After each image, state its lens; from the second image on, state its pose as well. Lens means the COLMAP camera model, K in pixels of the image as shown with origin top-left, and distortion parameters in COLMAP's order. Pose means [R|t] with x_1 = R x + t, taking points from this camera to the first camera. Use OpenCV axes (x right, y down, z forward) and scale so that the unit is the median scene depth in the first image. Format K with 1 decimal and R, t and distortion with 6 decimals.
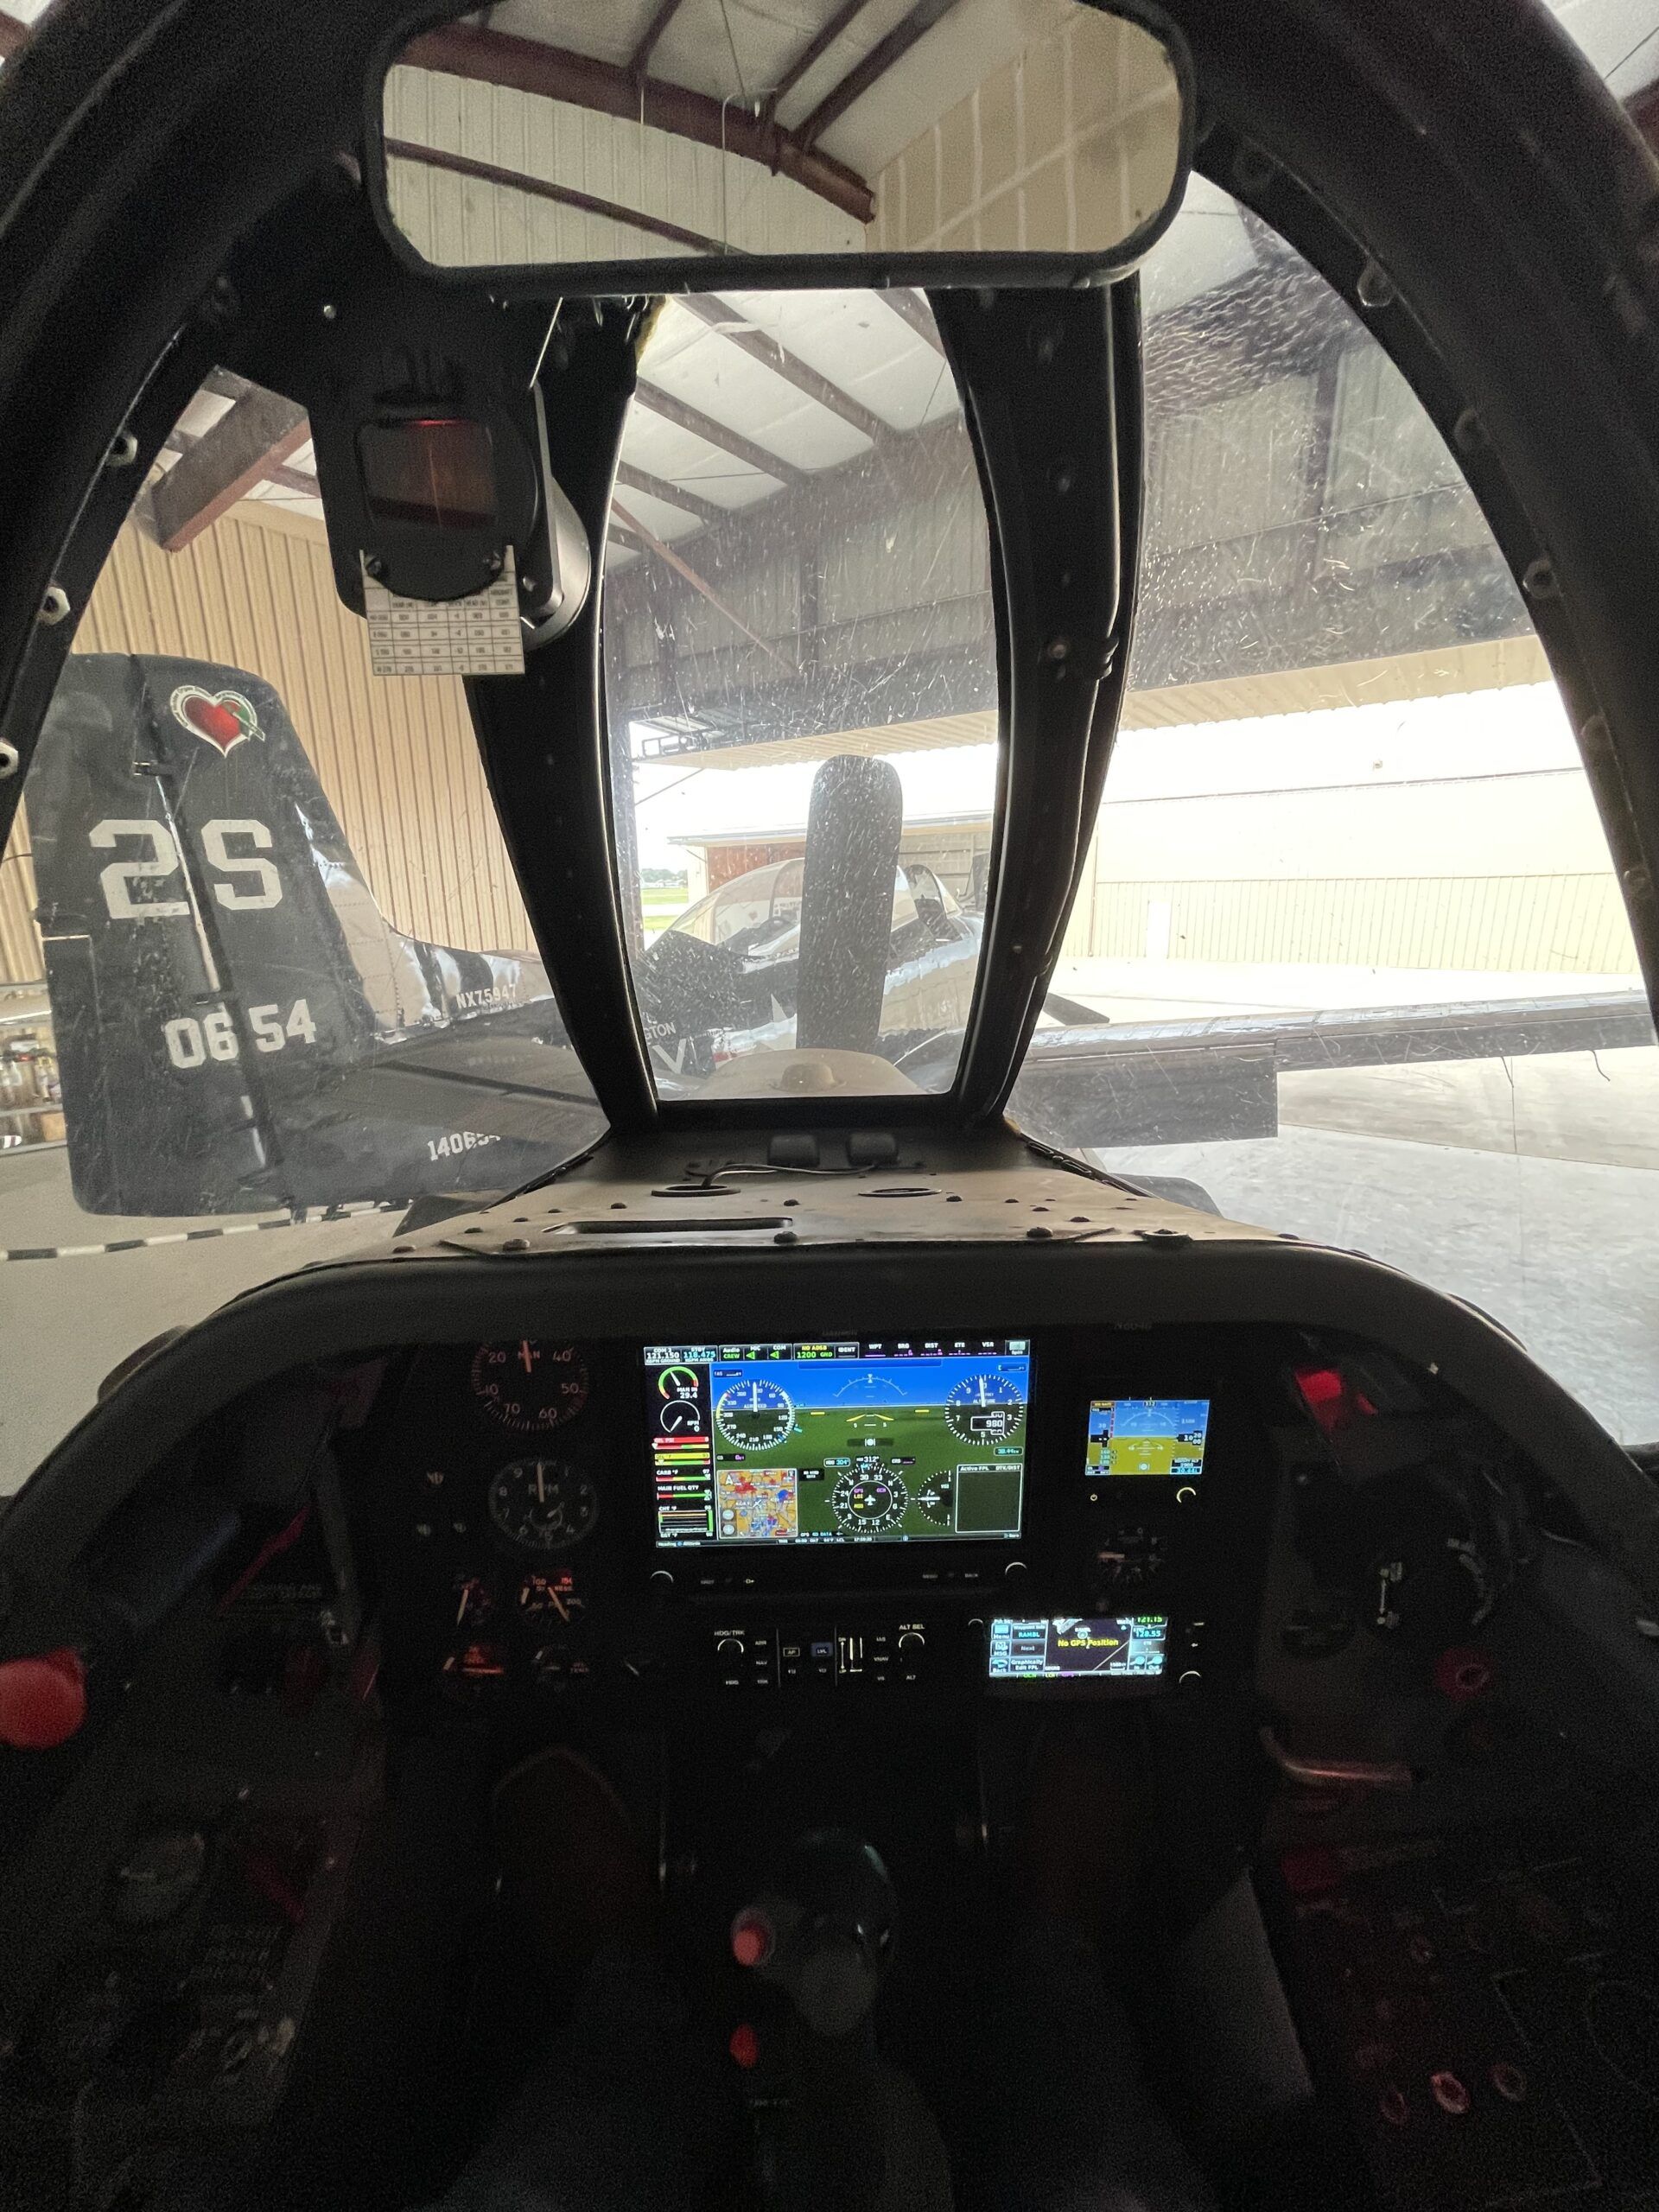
lens RADIAL K [[884.7, 0, 822.8], [0, 884.7, 1109.0], [0, 0, 1]] dist [-0.009275, 0.002361]
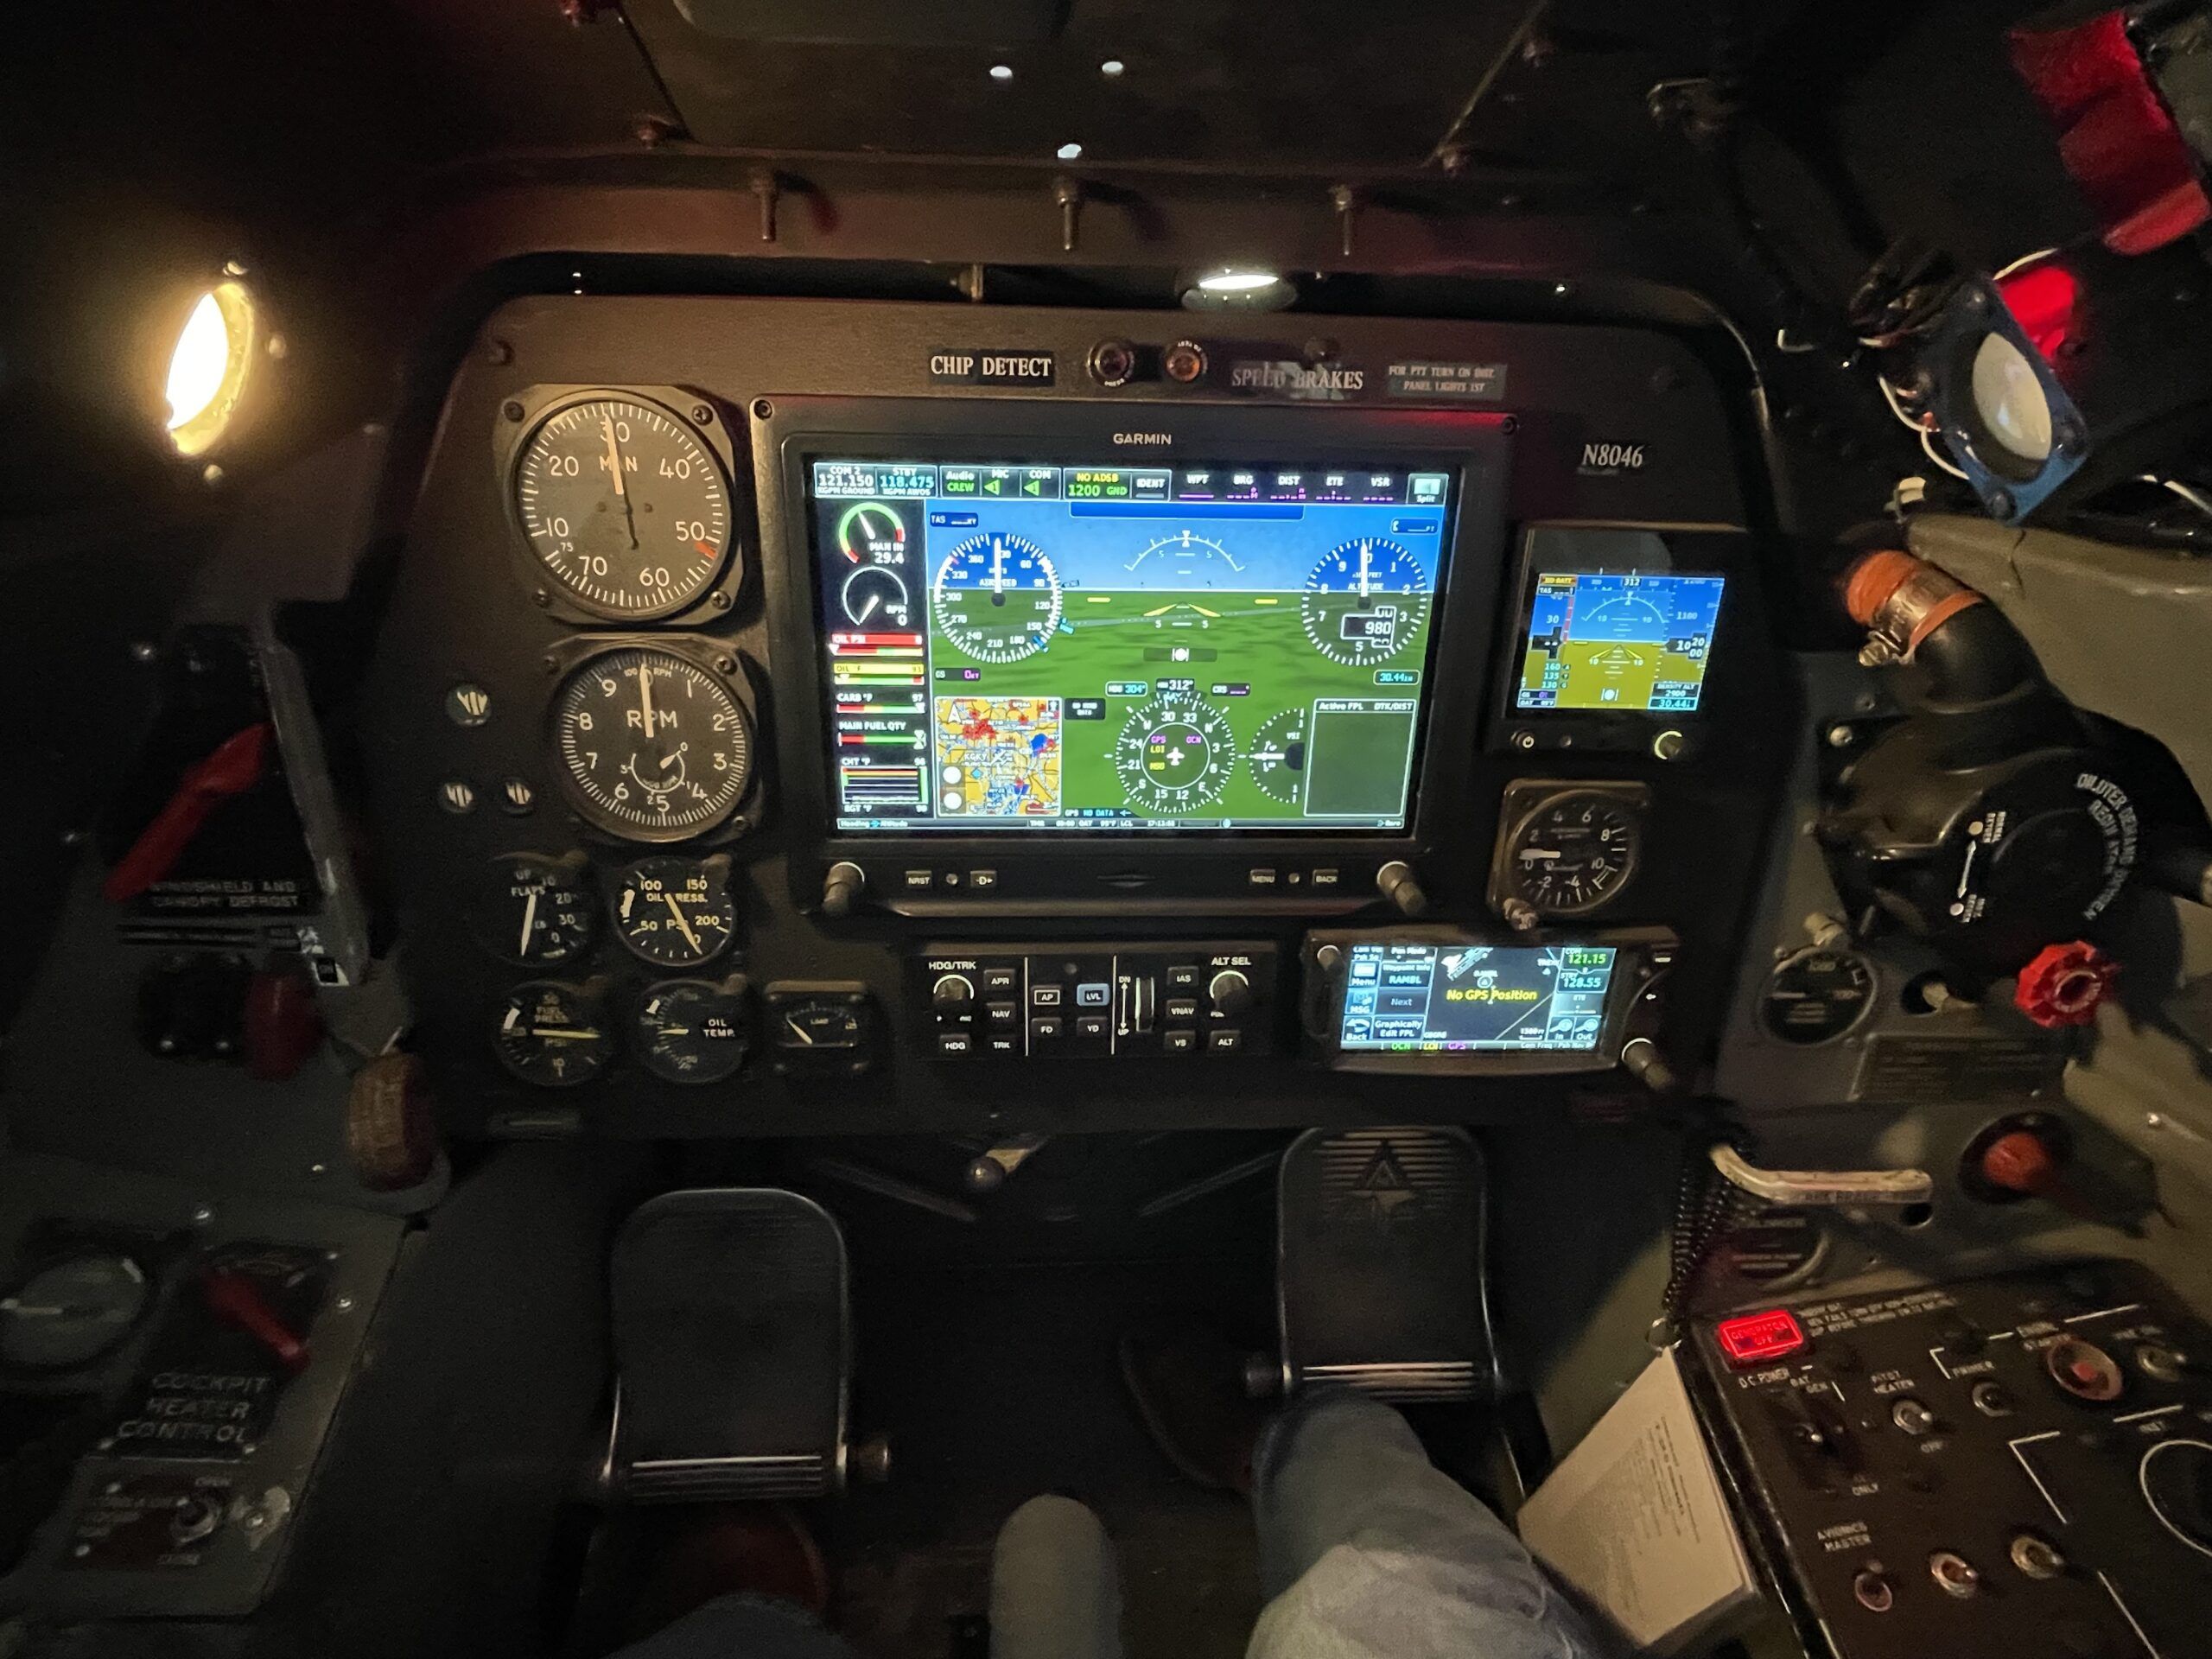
lens RADIAL K [[1155.0, 0, 1100.1], [0, 1155.0, 855.5], [0, 0, 1]] dist [-0.004701, 0.000480]
pose [[0.998812, 0.017780, 0.045369, -0.037118], [-0.023896, 0.990135, 0.138062, 0.397459], [-0.042467, -0.138982, 0.989384, 0.168602]]
